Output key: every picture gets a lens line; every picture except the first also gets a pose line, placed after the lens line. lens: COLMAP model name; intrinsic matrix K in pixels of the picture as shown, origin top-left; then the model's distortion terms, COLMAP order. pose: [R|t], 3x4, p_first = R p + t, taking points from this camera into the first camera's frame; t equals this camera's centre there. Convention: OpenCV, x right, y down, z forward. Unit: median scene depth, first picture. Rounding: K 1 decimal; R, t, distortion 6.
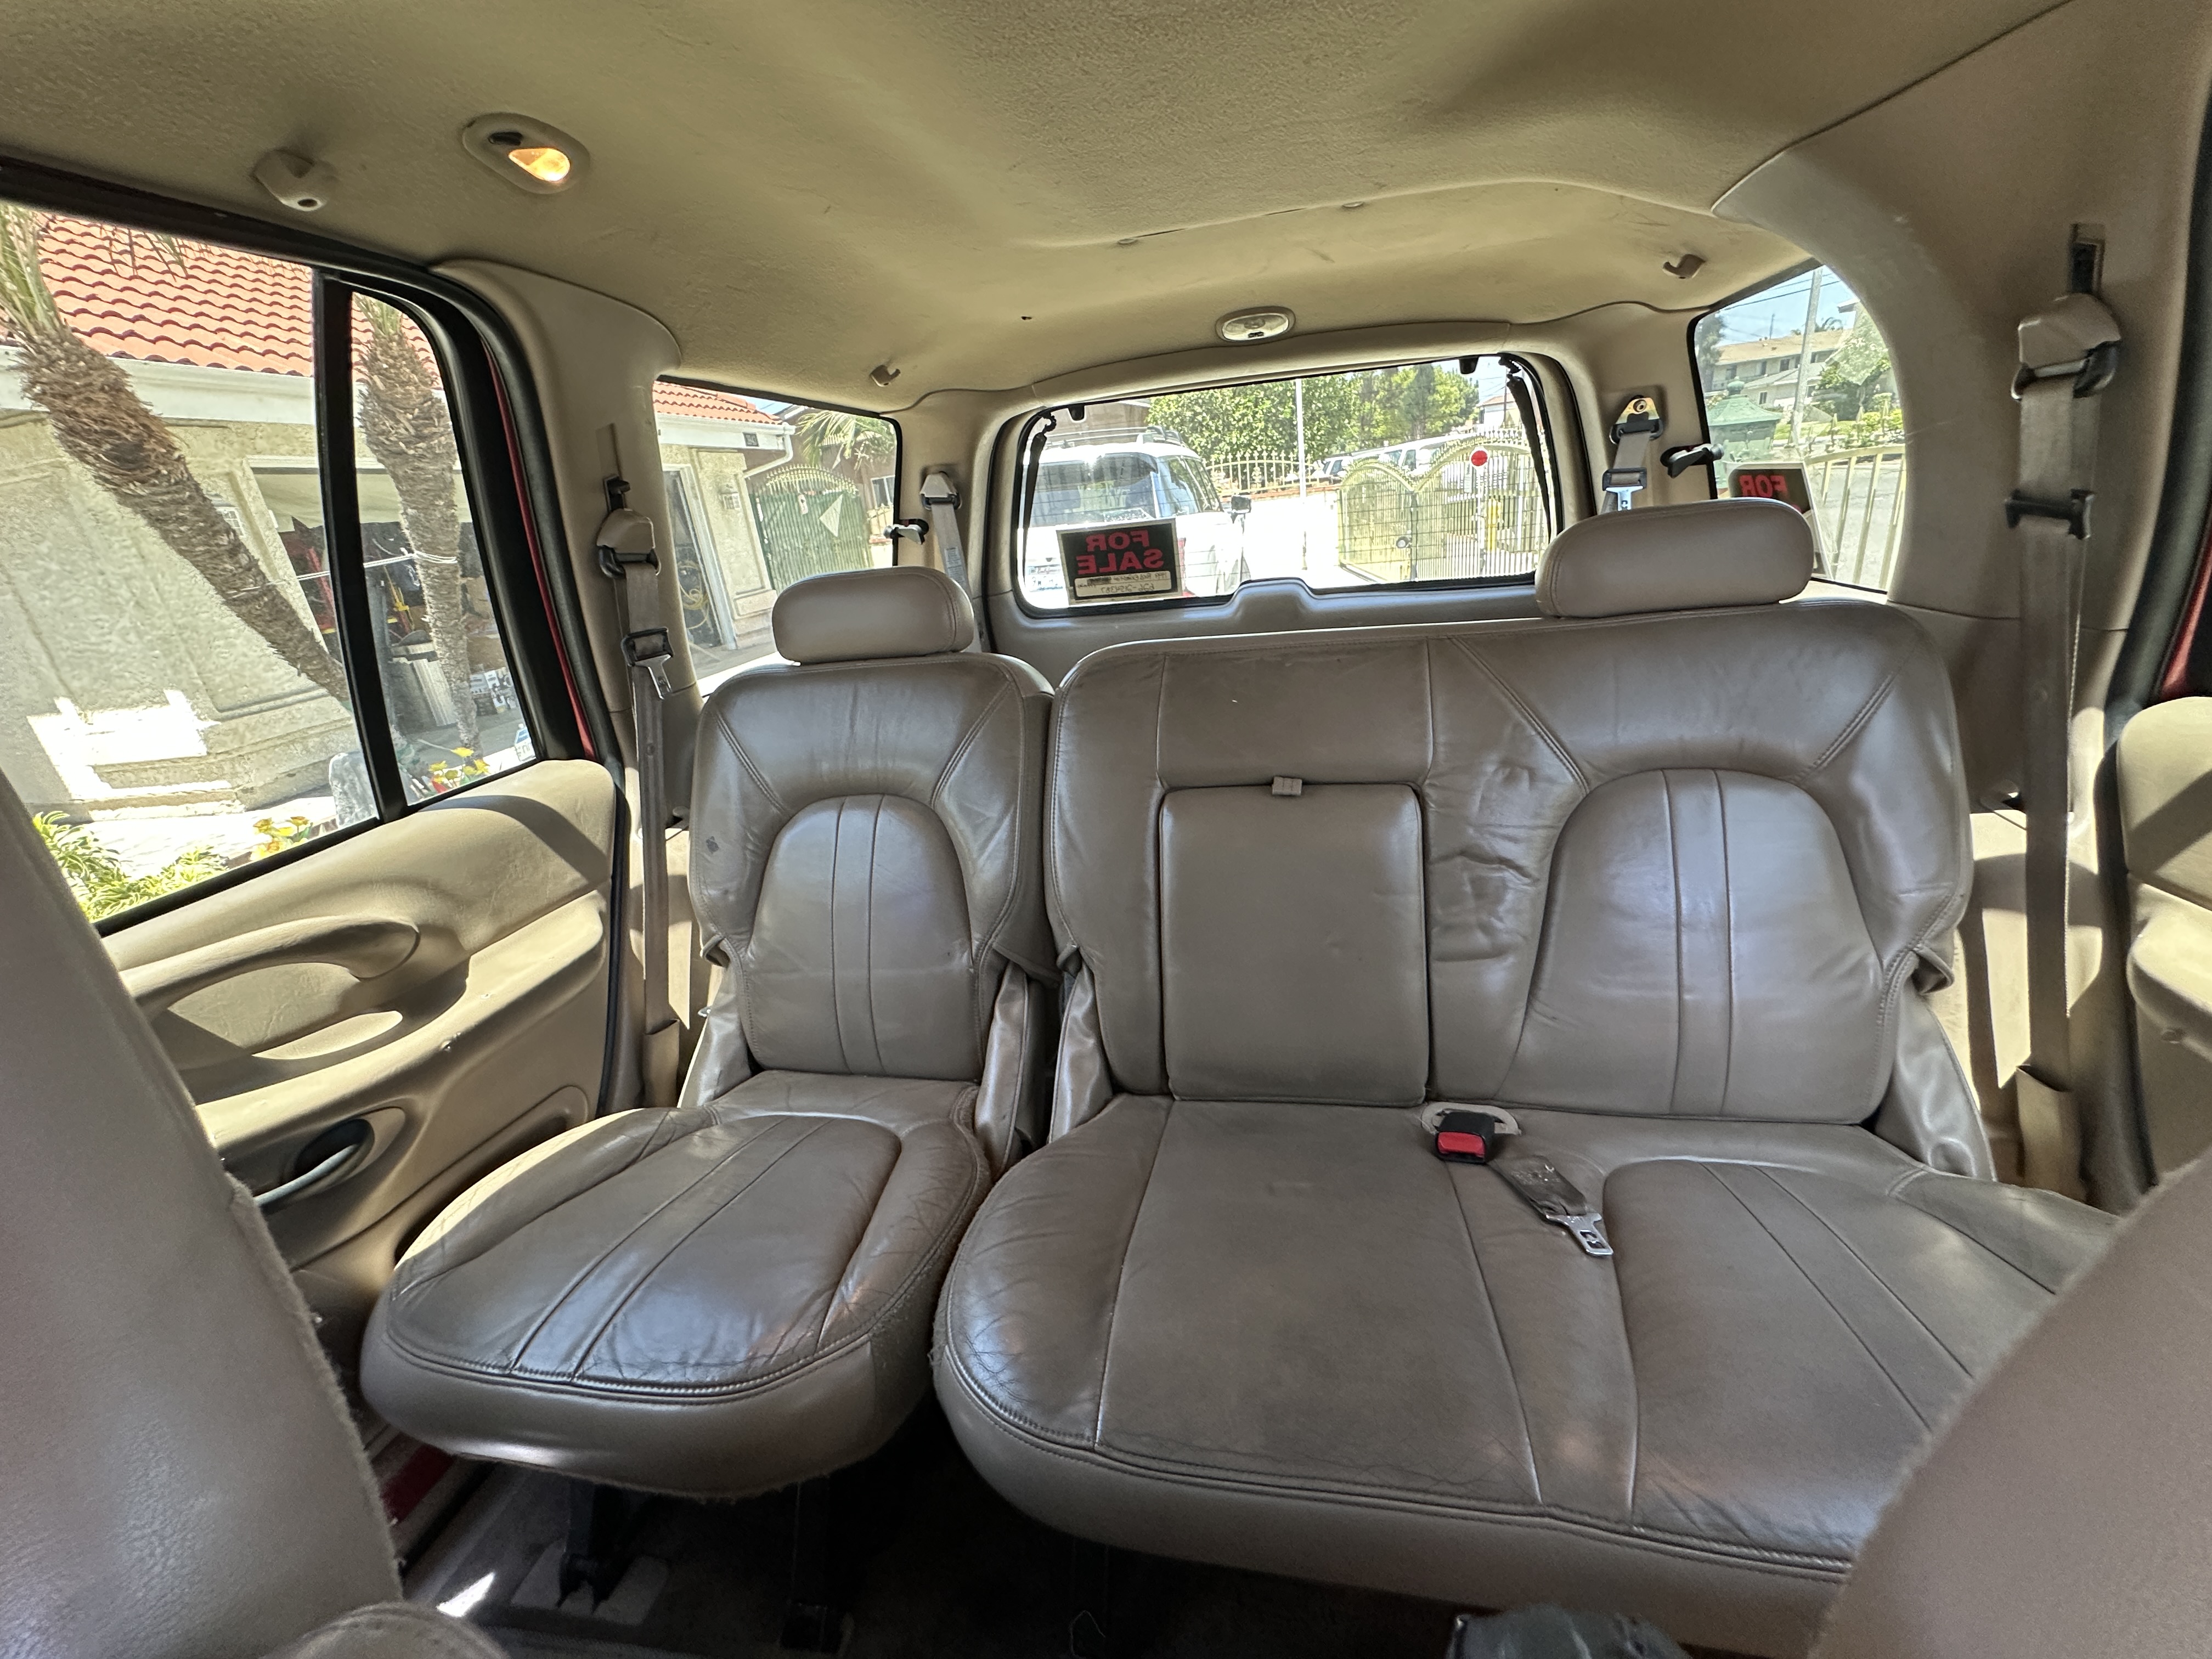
lens RADIAL K [[887.2, 0, 1102.1], [0, 887.2, 826.5], [0, 0, 1]] dist [-0.005175, 0.001308]
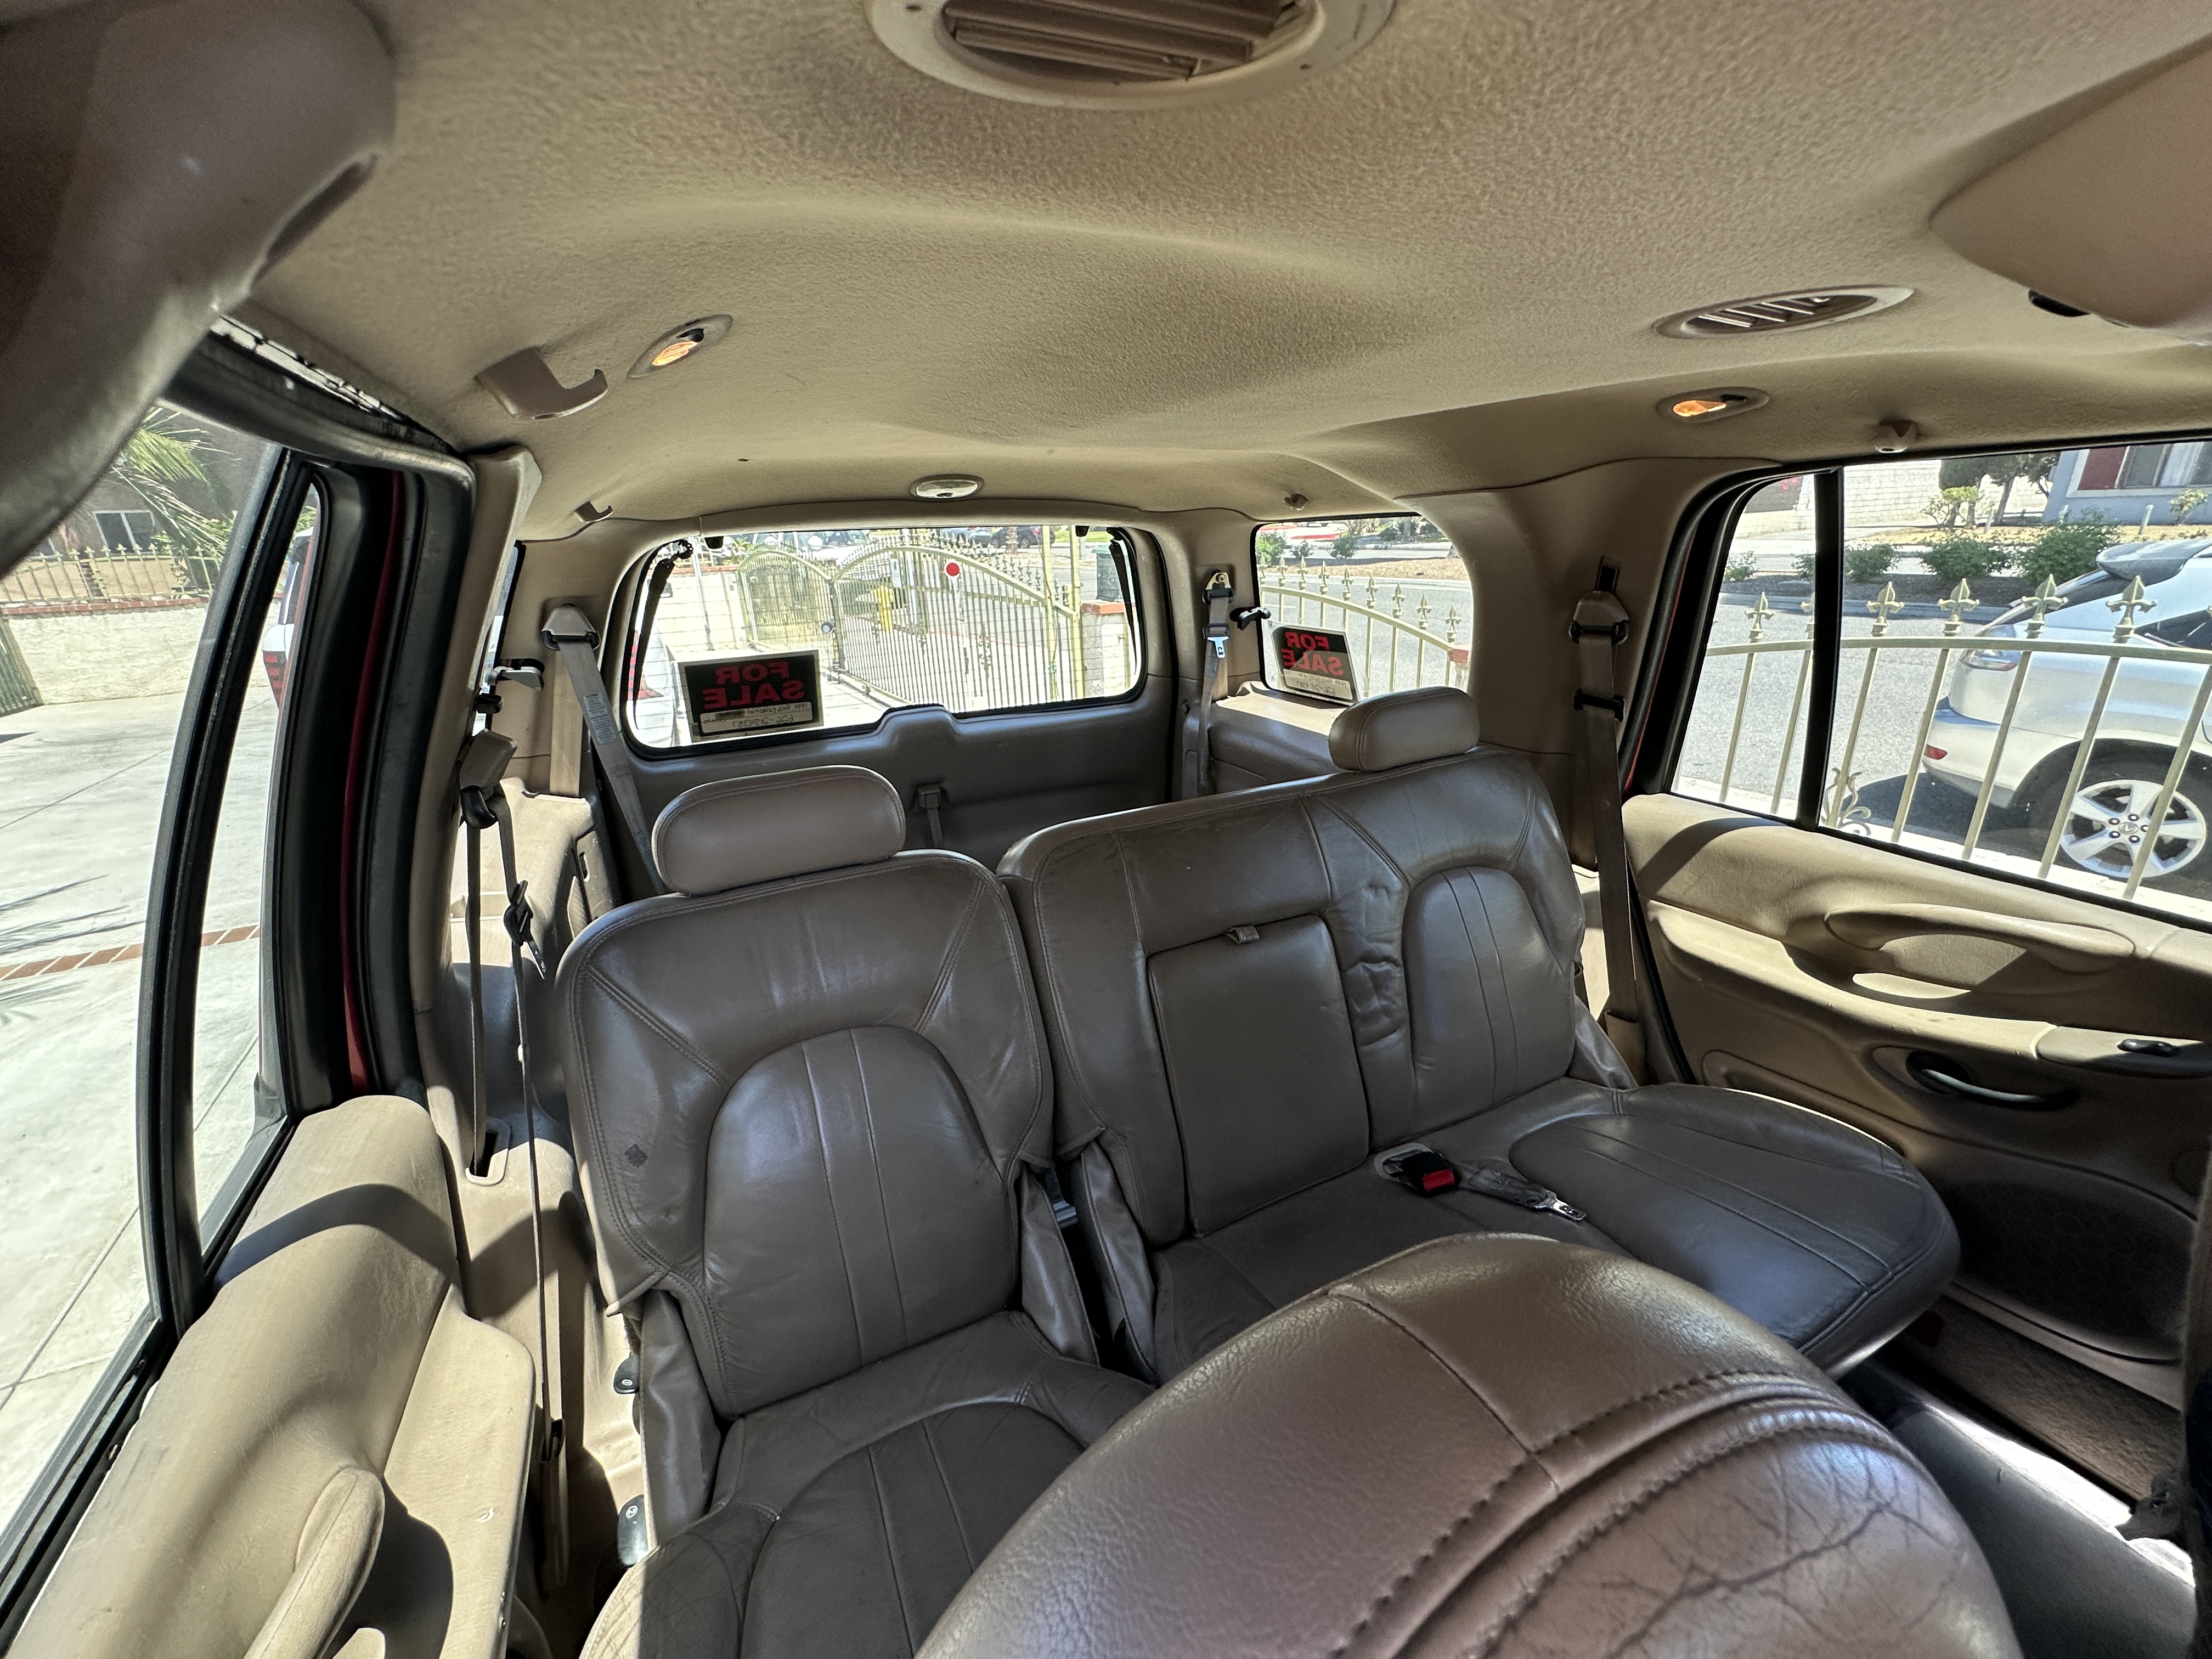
lens RADIAL K [[887.2, 0, 1098.2], [0, 887.2, 826.1], [0, 0, 1]] dist [-0.005175, 0.001308]
pose [[0.785757, -0.127312, 0.605291, -0.376828], [0.173032, 0.984761, -0.017494, -0.117767], [-0.593840, 0.118481, 0.795812, 0.098044]]
